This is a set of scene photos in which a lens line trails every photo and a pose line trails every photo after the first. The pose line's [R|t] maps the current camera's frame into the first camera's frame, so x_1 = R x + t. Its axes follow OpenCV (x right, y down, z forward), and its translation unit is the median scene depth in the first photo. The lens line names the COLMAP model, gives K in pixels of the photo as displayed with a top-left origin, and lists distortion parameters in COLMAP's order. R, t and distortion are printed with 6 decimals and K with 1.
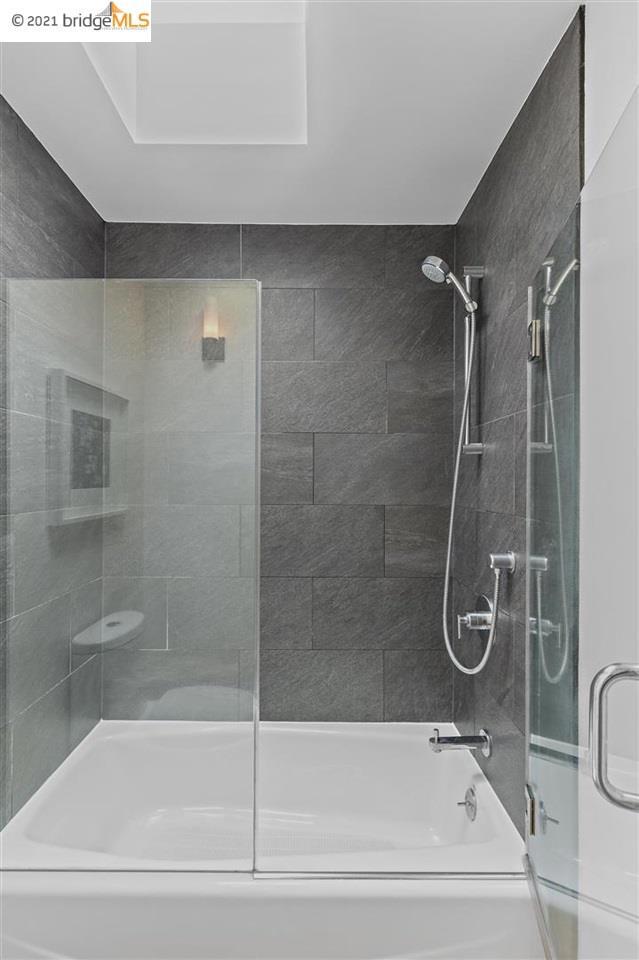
lens RADIAL K [[439.7, 0, 317.3], [0, 439.7, 479.4], [0, 0, 1]] dist [0.006038, -0.000010]
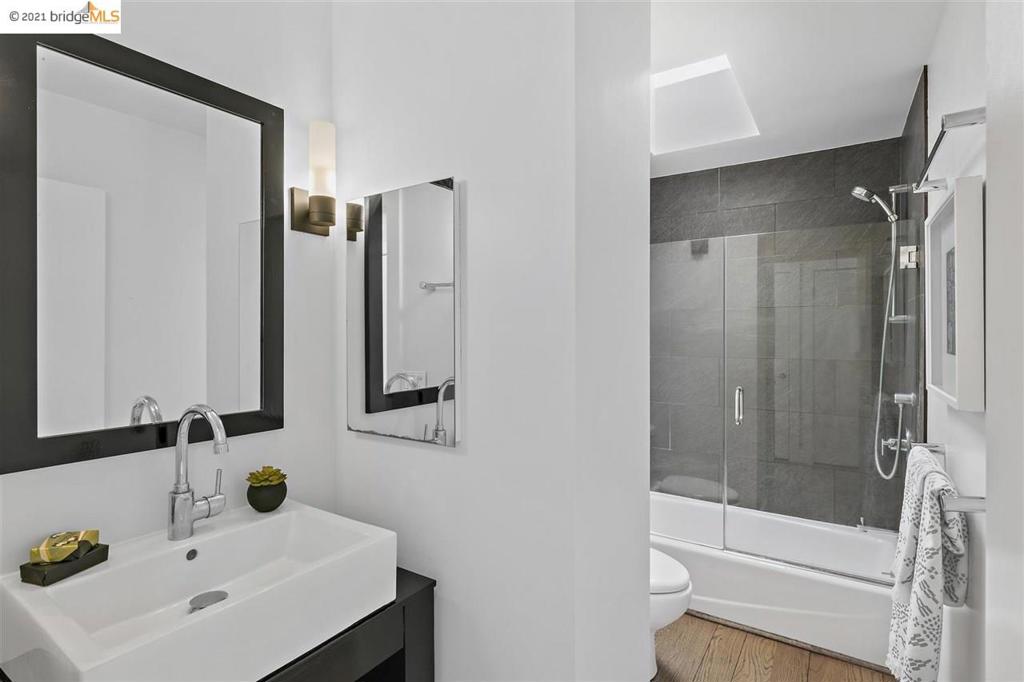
lens RADIAL K [[469.6, 0, 532.9], [0, 469.6, 336.1], [0, 0, 1]] dist [-0.001637, -0.000419]
pose [[0.841450, -0.002302, -0.540331, 0.158527], [0.004754, 0.999984, 0.003143, -0.024305], [0.540315, -0.005214, 0.841447, -0.700718]]
